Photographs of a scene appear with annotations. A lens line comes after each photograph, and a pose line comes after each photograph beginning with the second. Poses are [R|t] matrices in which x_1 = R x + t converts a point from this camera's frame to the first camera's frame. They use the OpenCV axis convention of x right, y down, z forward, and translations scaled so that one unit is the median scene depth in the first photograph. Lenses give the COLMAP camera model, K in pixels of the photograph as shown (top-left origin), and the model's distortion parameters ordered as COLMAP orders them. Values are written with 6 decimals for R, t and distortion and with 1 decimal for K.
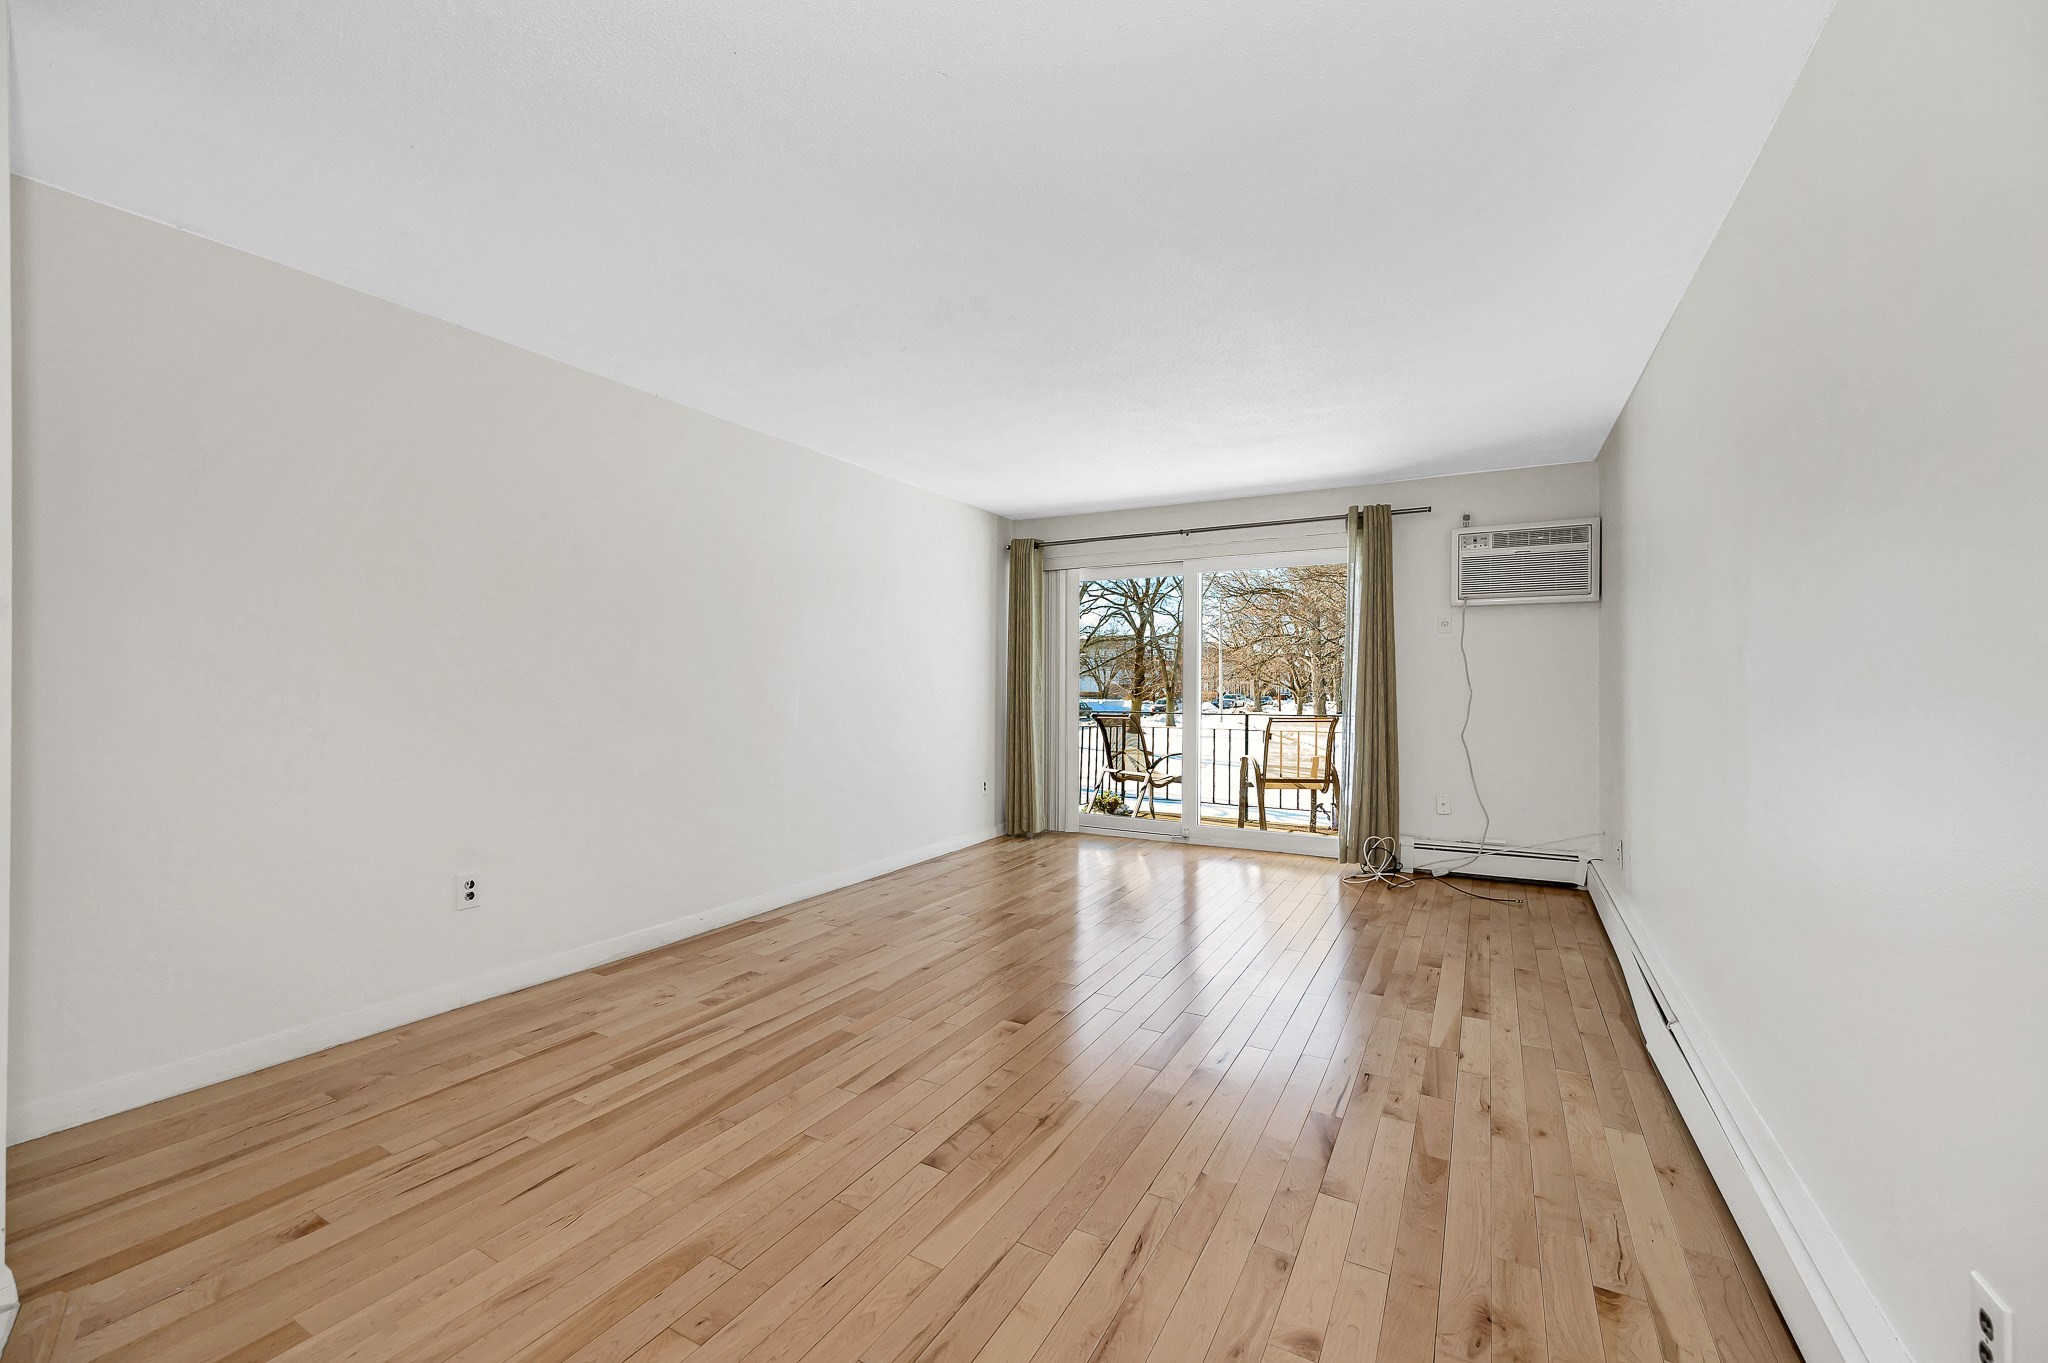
lens RADIAL K [[853.3, 0, 976.0], [0, 853.3, 691.3], [0, 0, 1]] dist [-0.001594, -0.000352]
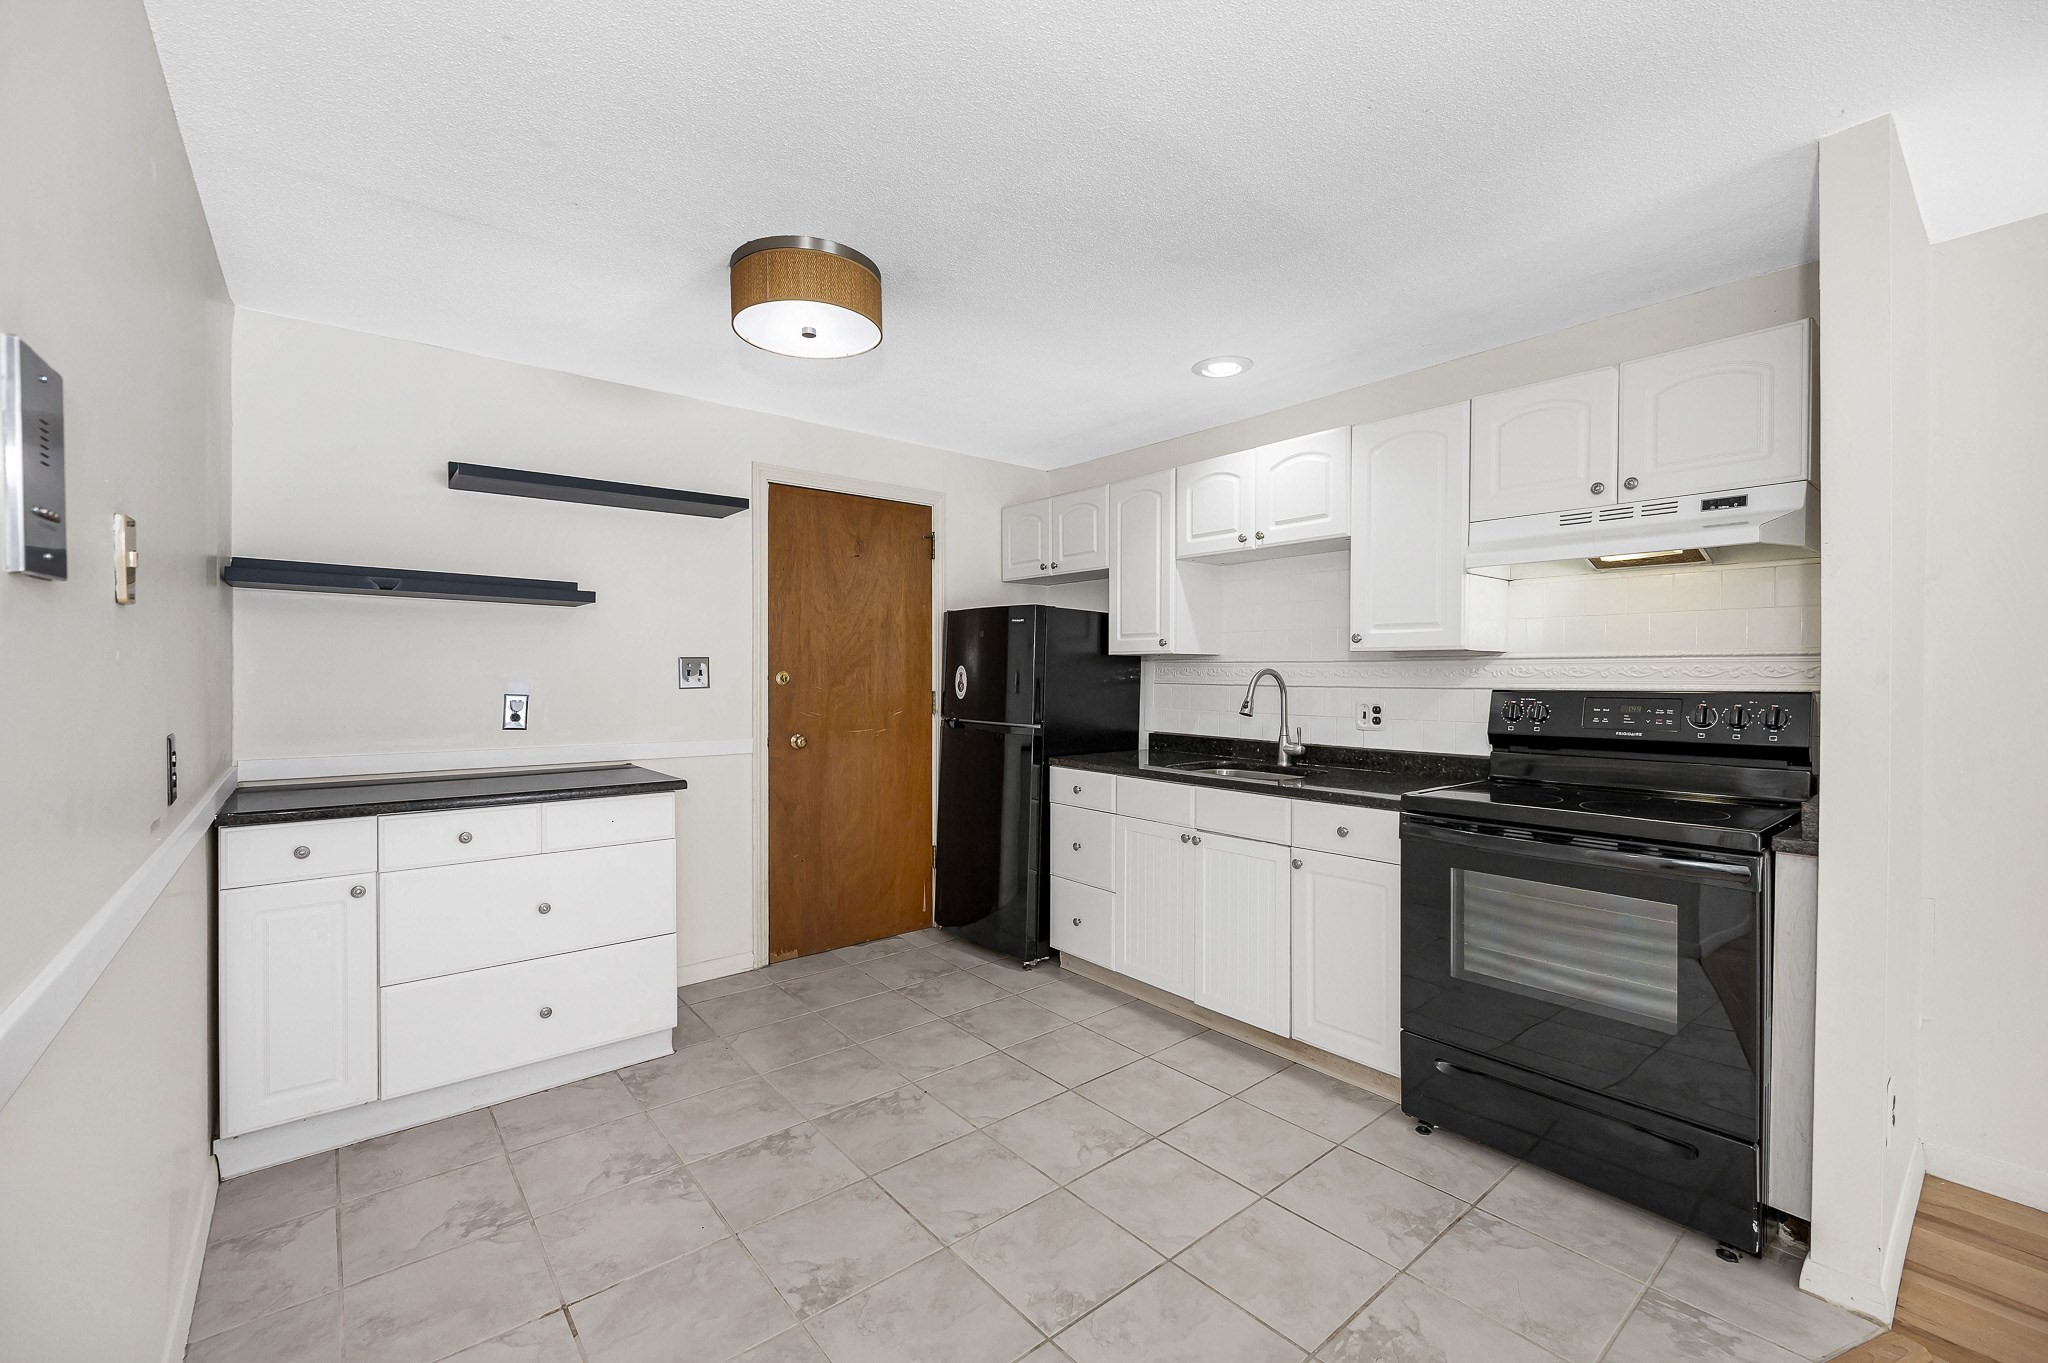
lens RADIAL K [[848.2, 0, 1030.3], [0, 848.2, 677.4], [0, 0, 1]] dist [0.000508, -0.000590]
pose [[-0.331383, -0.002509, -0.943493, 0.076132], [-0.010267, 0.999947, 0.000947, -0.027528], [0.943441, 0.010001, -0.331391, 0.104423]]
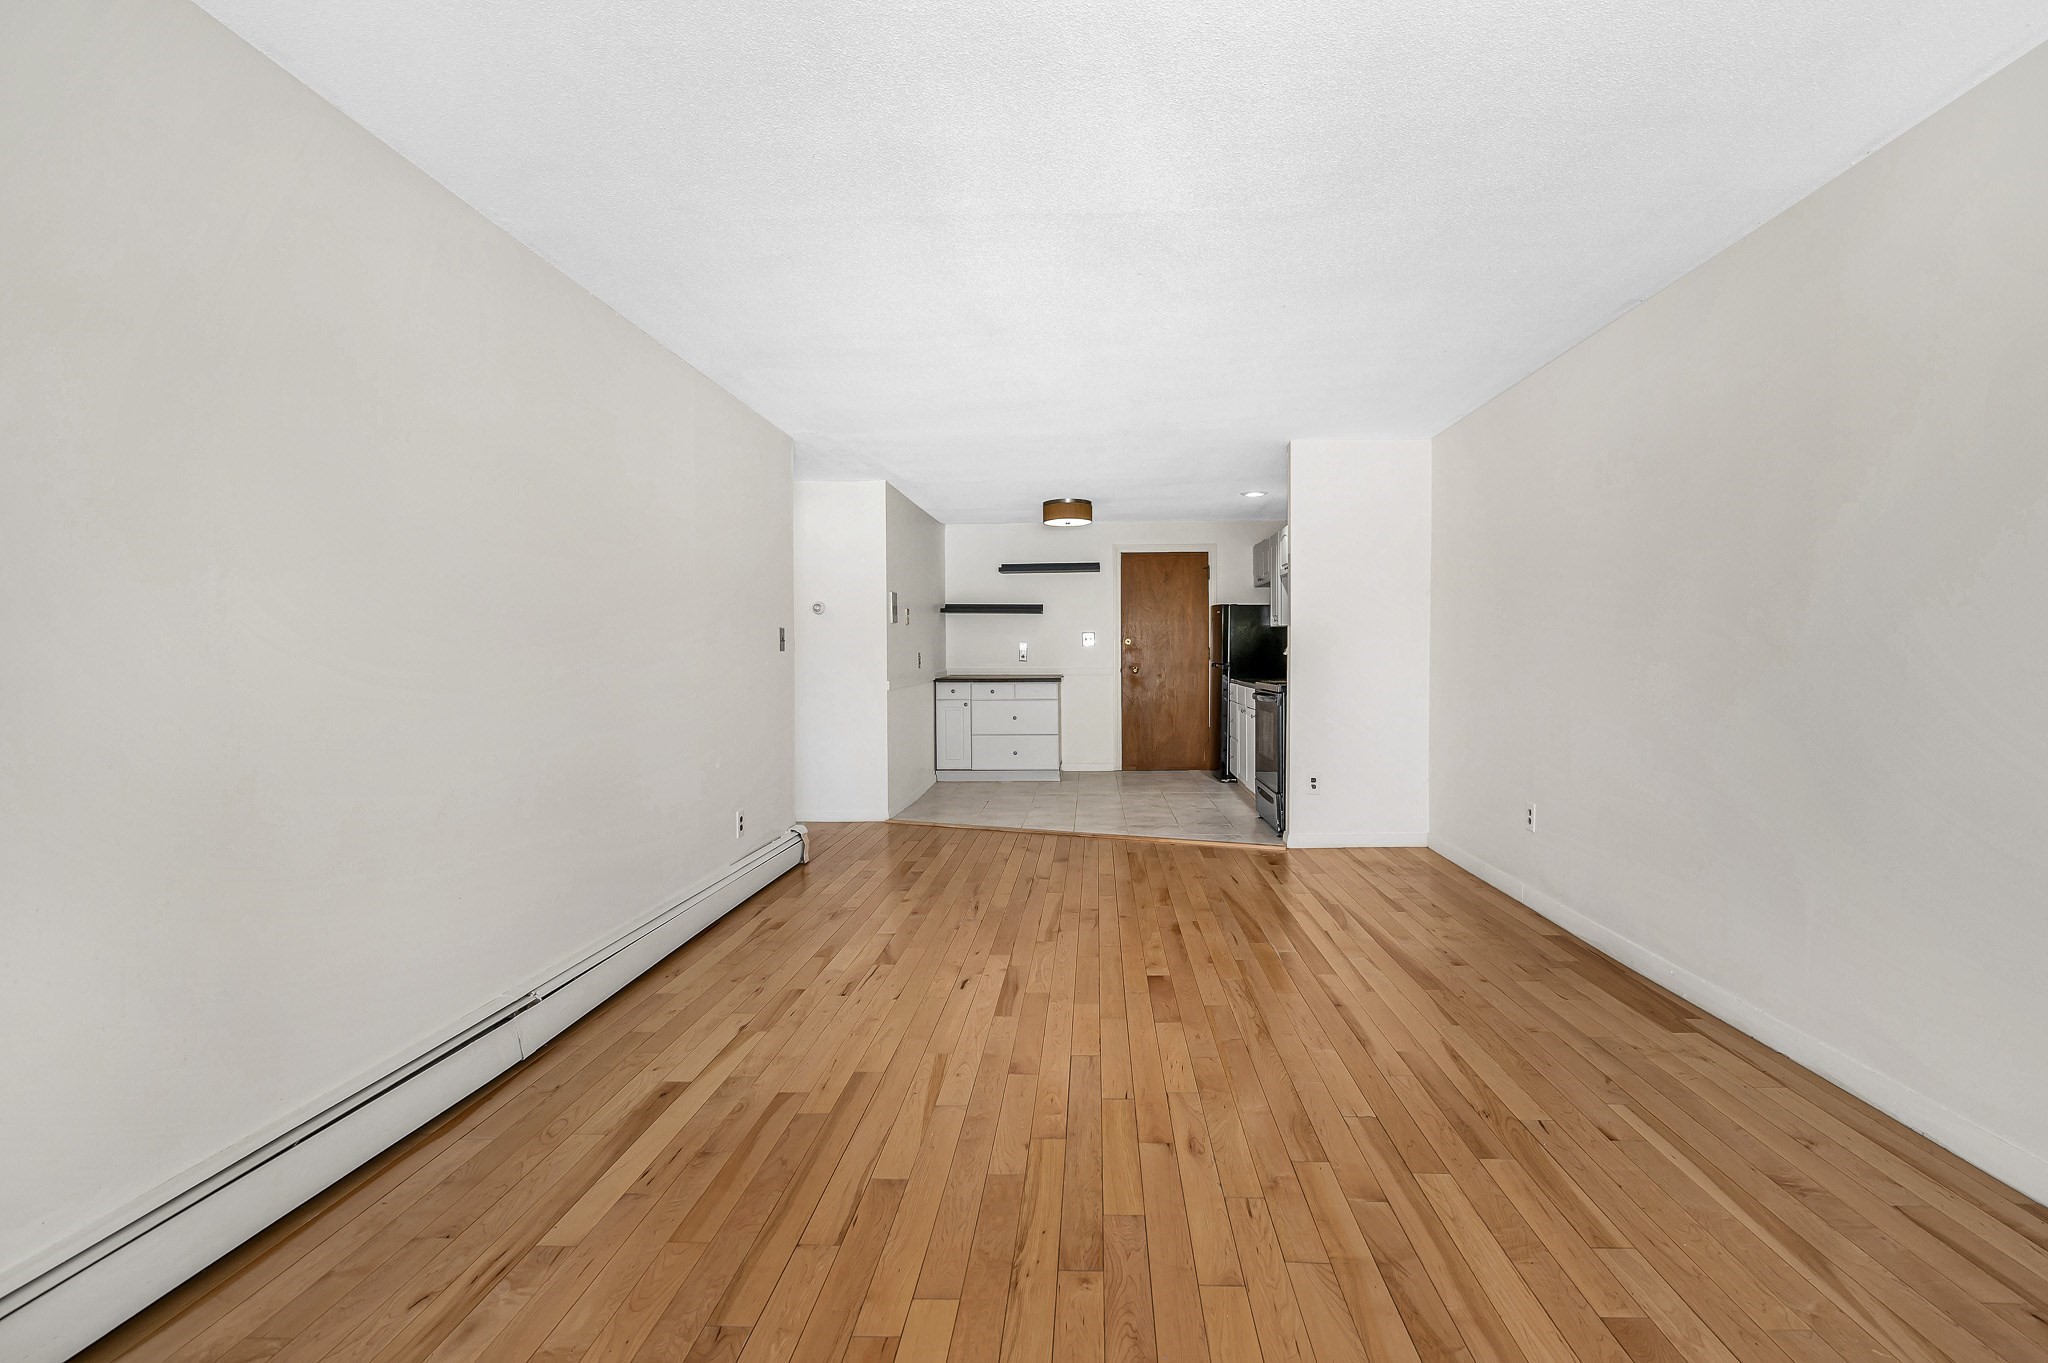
lens RADIAL K [[905.7, 0, 1059.0], [0, 905.7, 672.7], [0, 0, 1]] dist [-0.001141, -0.000438]
pose [[-0.876357, 0.011176, -0.481533, 0.413816], [-0.001200, 0.999677, 0.025386, -0.006935], [0.481661, 0.022825, -0.876060, 1.155563]]
